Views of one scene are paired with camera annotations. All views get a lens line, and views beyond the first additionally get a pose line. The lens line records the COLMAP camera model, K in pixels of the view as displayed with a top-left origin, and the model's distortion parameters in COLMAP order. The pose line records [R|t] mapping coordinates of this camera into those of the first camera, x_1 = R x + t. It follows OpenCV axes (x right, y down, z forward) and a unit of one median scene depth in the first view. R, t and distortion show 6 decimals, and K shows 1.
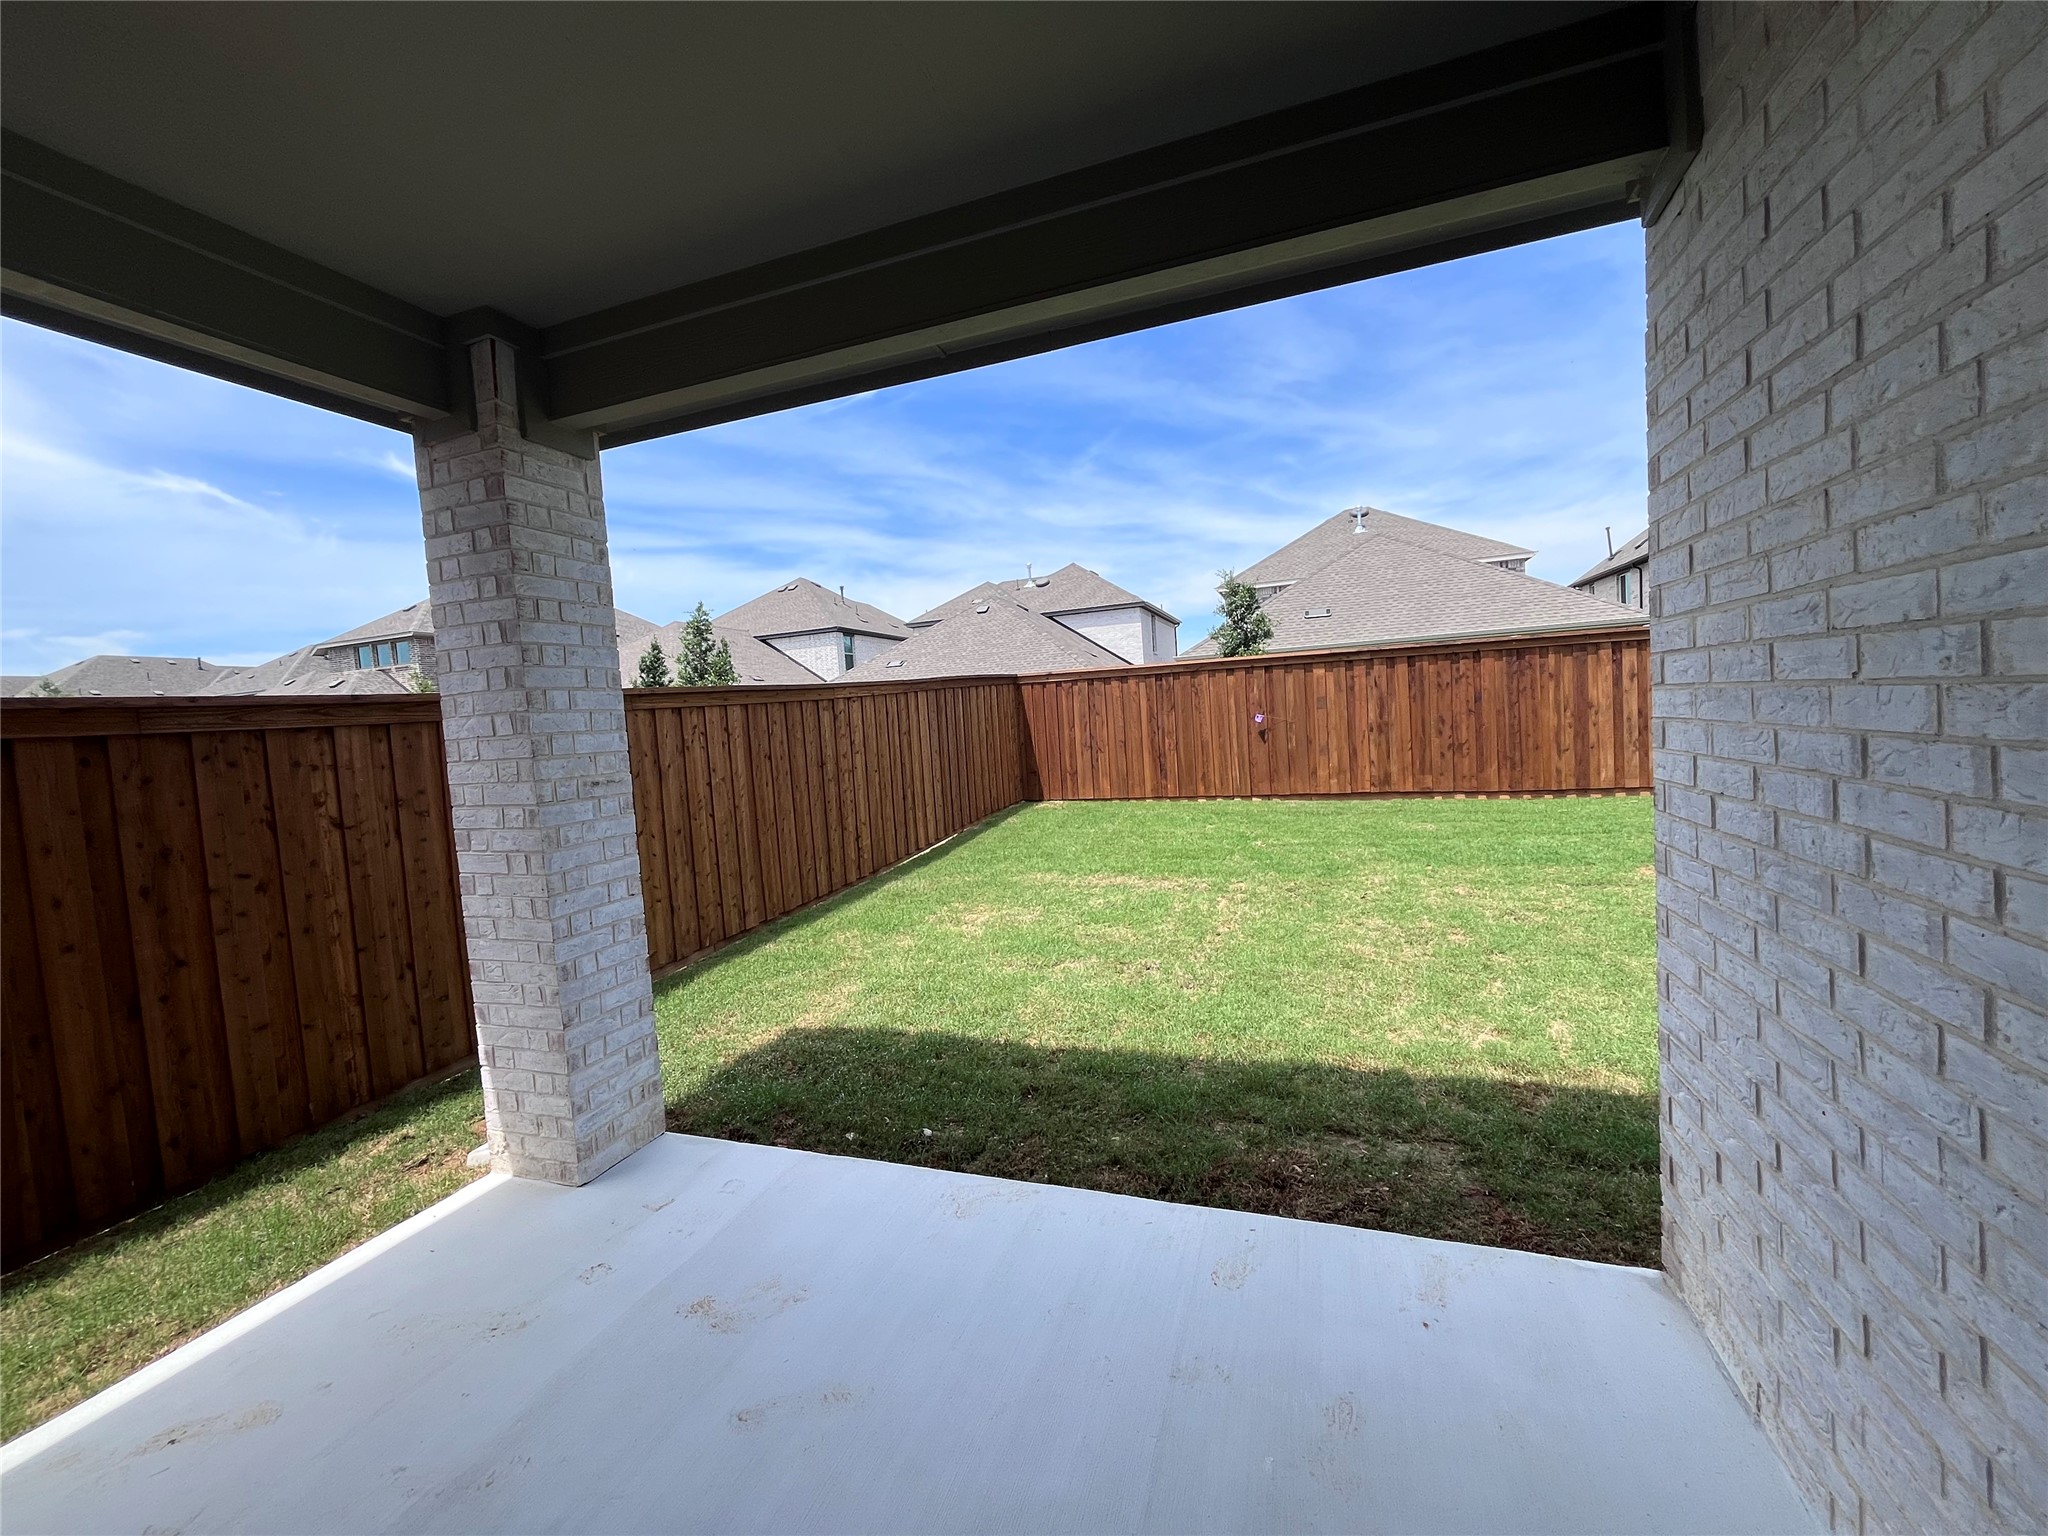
lens RADIAL K [[822.4, 0, 1036.6], [0, 822.4, 773.4], [0, 0, 1]] dist [-0.006526, 0.000781]
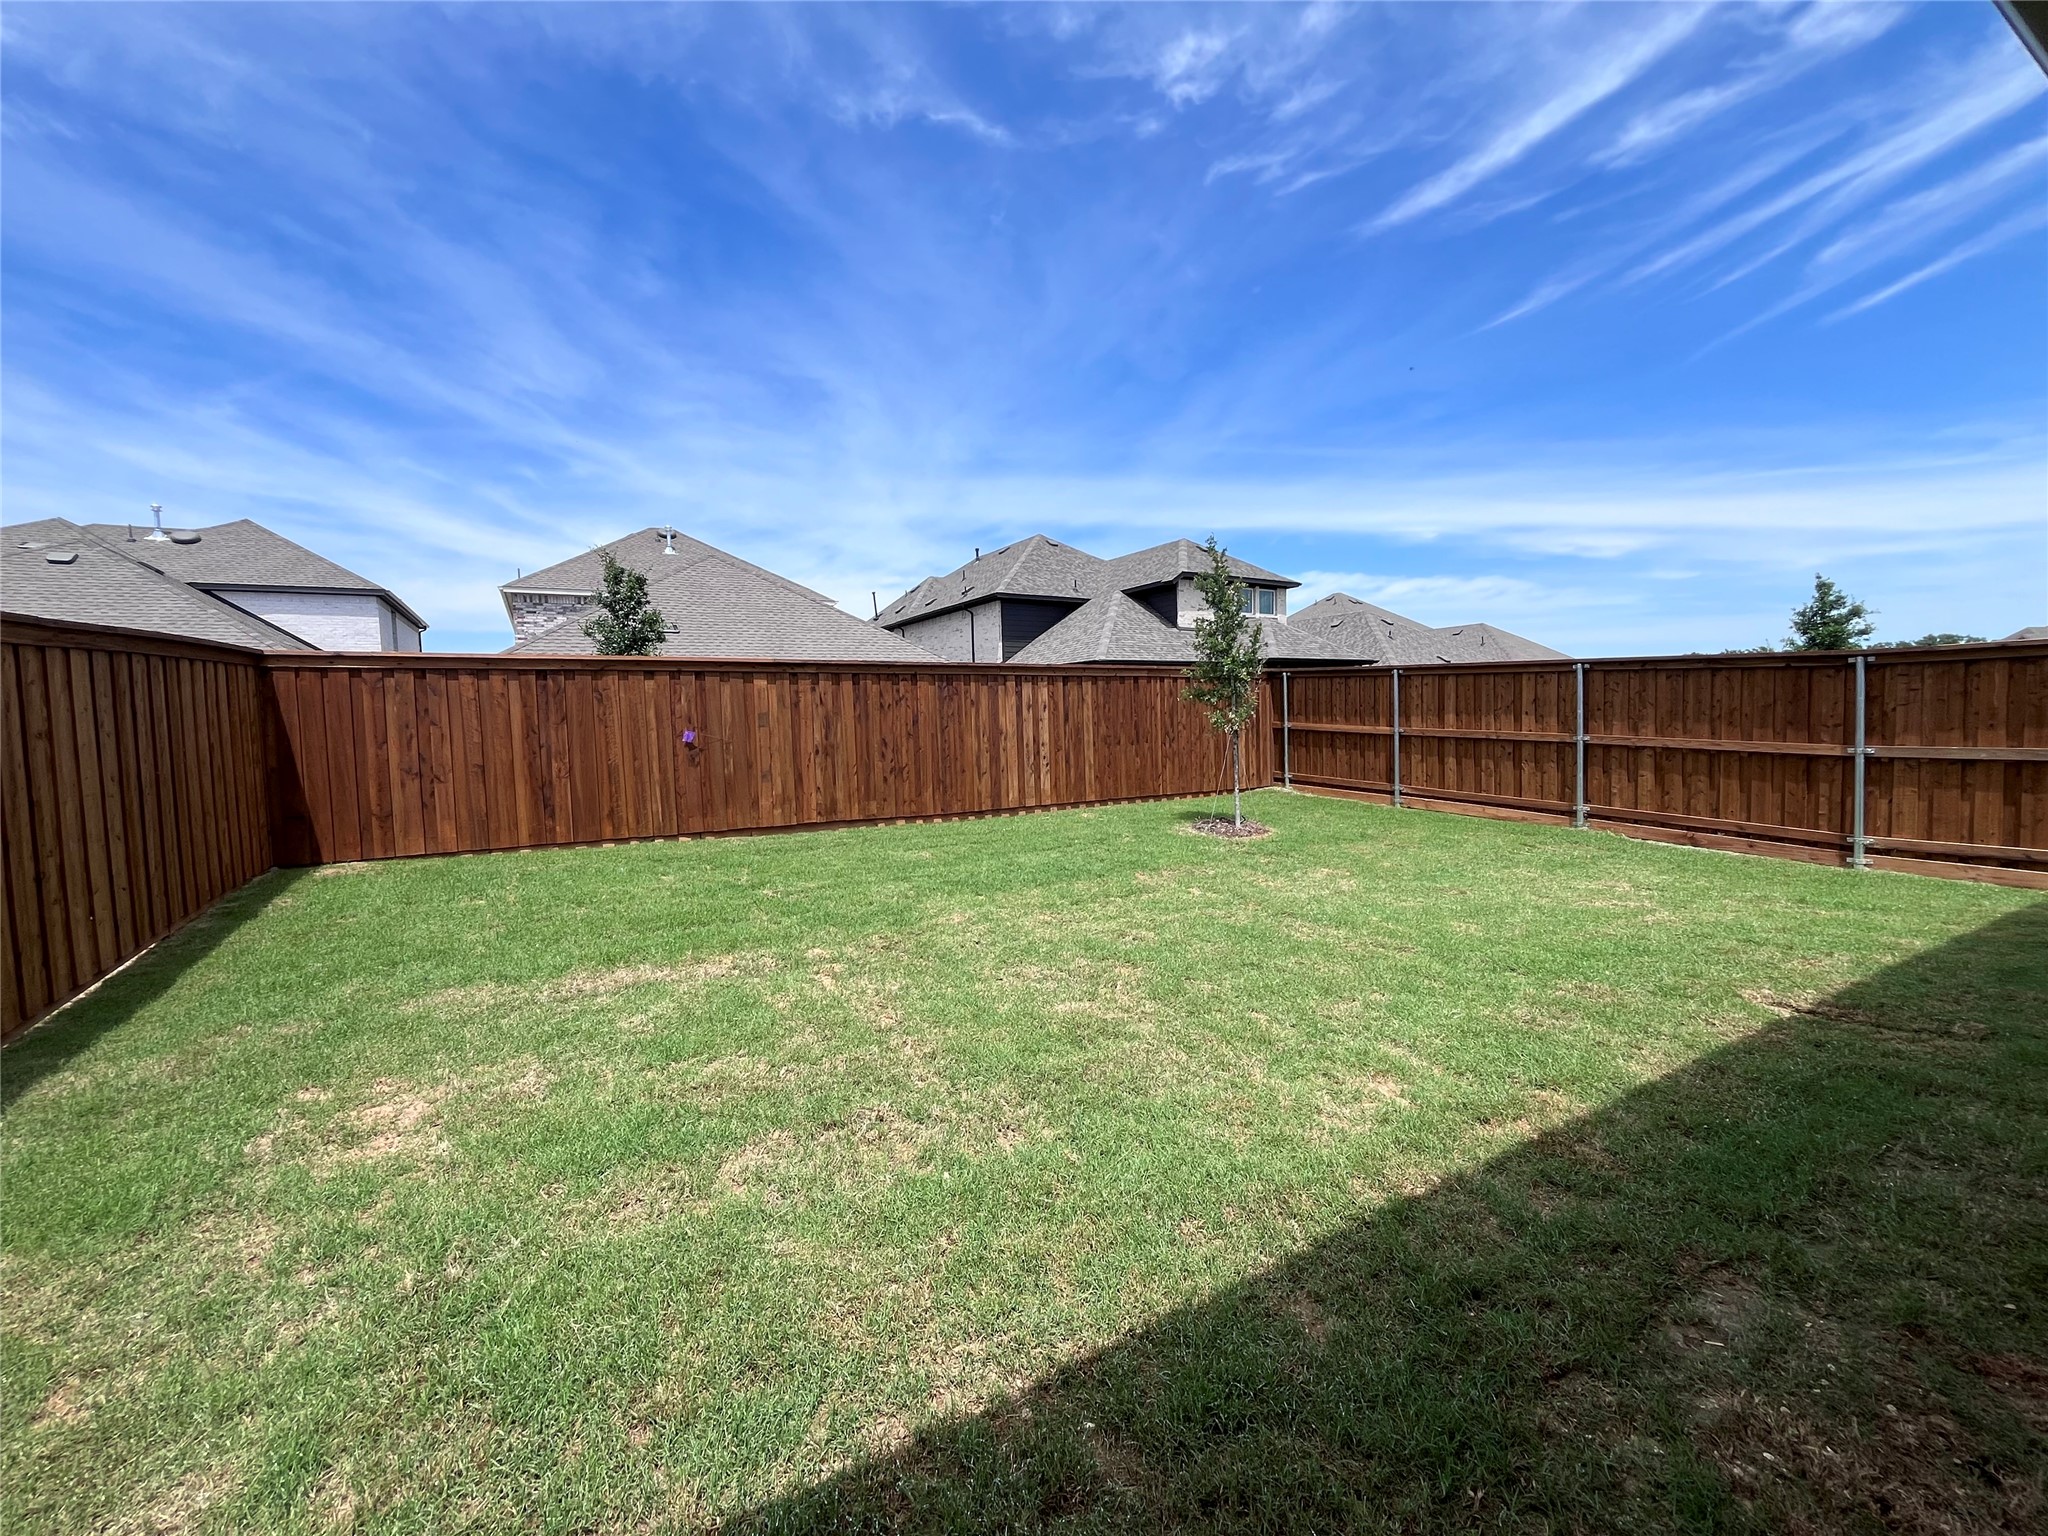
lens RADIAL K [[822.4, 0, 1017.6], [0, 822.4, 750.6], [0, 0, 1]] dist [-0.006526, 0.000781]
pose [[0.666315, 0.018251, 0.745447, -0.110512], [0.038397, 0.997534, -0.058744, 0.005937], [-0.744681, 0.067765, 0.663972, 0.241813]]
